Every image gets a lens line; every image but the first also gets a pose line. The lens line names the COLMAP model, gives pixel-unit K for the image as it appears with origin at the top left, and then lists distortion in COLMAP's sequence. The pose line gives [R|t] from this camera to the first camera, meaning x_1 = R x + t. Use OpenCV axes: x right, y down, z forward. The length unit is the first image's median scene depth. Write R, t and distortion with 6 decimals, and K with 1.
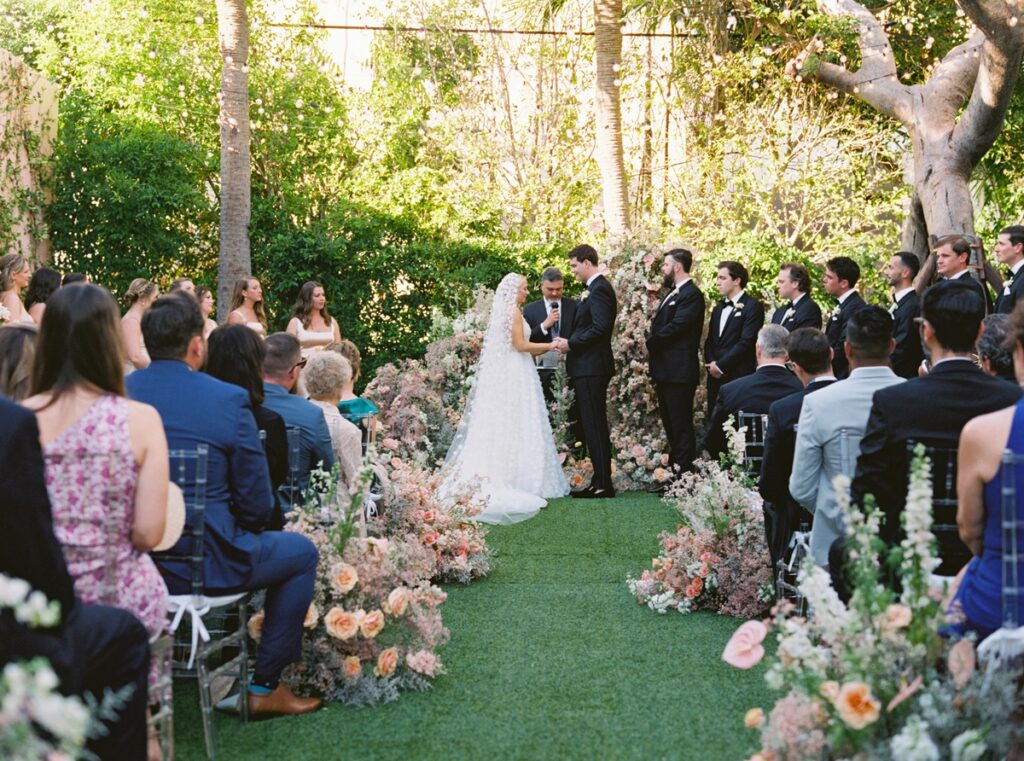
lens RADIAL K [[1623.6, 0, 512.0], [0, 1623.6, 380.5], [0, 0, 1]] dist [-0.088899, -0.106941]
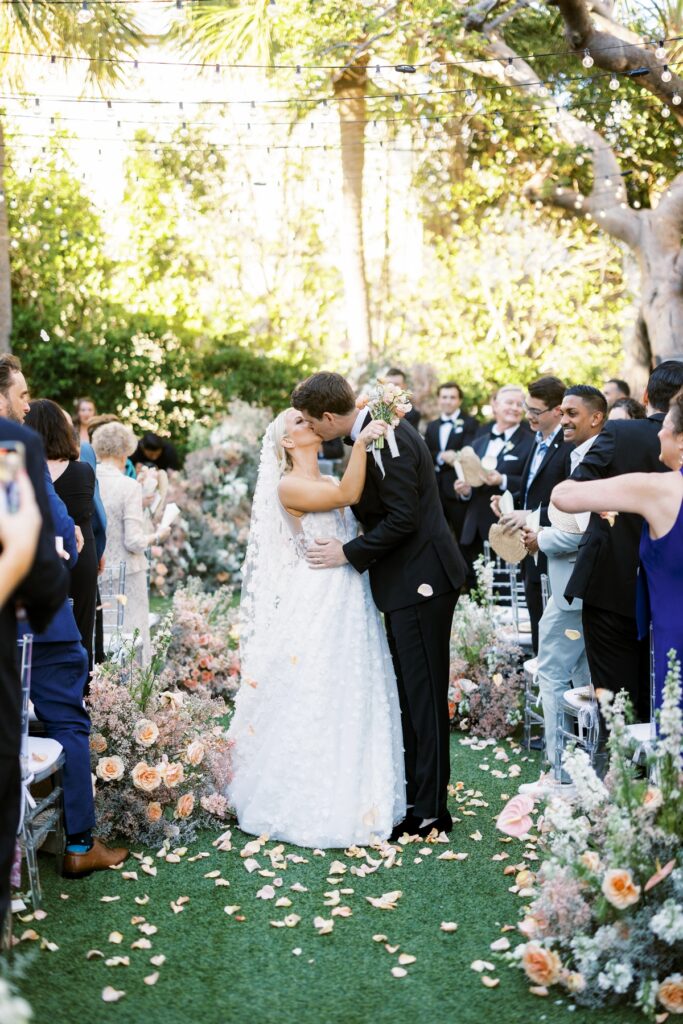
lens RADIAL K [[1567.3, 0, 341.5], [0, 1567.3, 512.0], [0, 0, 1]] dist [0.023062, 0.136012]
pose [[0.997498, -0.006404, 0.070398, -0.035394], [0.001864, 0.997925, 0.064364, -0.077434], [-0.070664, -0.064072, 0.995440, -0.056910]]
